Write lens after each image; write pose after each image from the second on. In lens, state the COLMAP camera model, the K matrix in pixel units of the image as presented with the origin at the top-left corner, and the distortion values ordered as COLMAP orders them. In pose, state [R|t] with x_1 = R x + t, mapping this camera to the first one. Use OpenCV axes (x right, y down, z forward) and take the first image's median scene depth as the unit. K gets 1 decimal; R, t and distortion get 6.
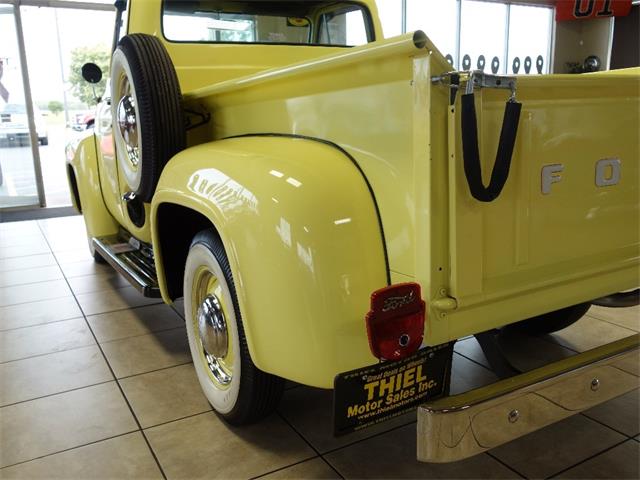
lens RADIAL K [[572.1, 0, 320.0], [0, 572.1, 240.0], [0, 0, 1]] dist [0.014738, -0.014441]
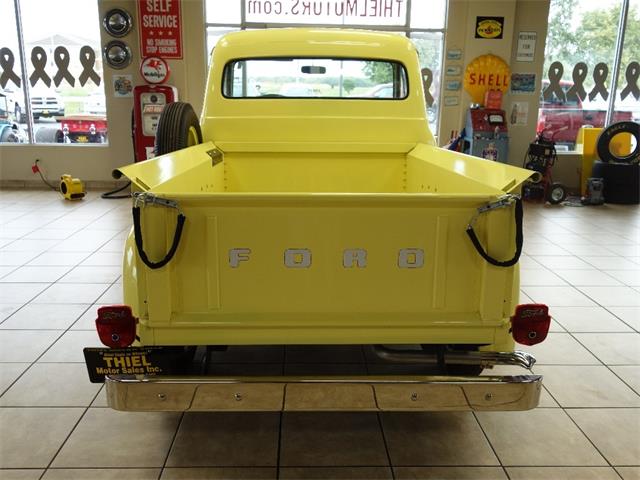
lens RADIAL K [[607.8, 0, 348.4], [0, 607.8, 240.6], [0, 0, 1]] dist [-0.068823, -0.007136]
pose [[0.902199, 0.141029, -0.407613, 1.010009], [-0.131660, 0.989977, 0.051106, -0.209258], [0.410735, 0.007559, 0.911724, -0.273134]]
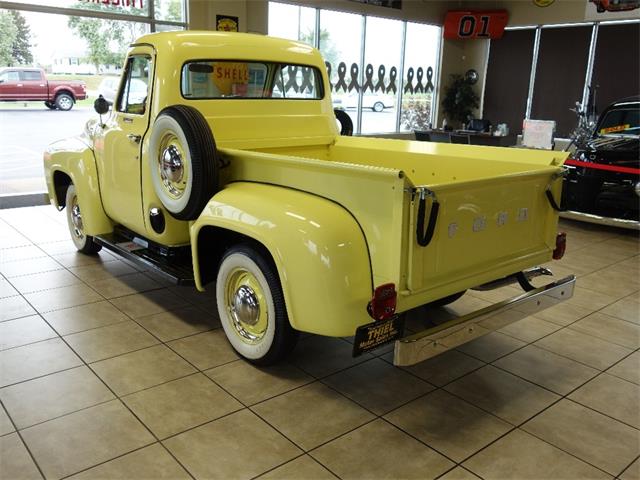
lens RADIAL K [[572.1, 0, 320.0], [0, 572.1, 240.0], [0, 0, 1]] dist [0.014738, -0.014441]
pose [[0.981859, 0.003707, 0.189579, -0.333577], [-0.011543, 0.999123, 0.040245, -0.111034], [-0.189263, -0.041703, 0.981040, -0.676802]]
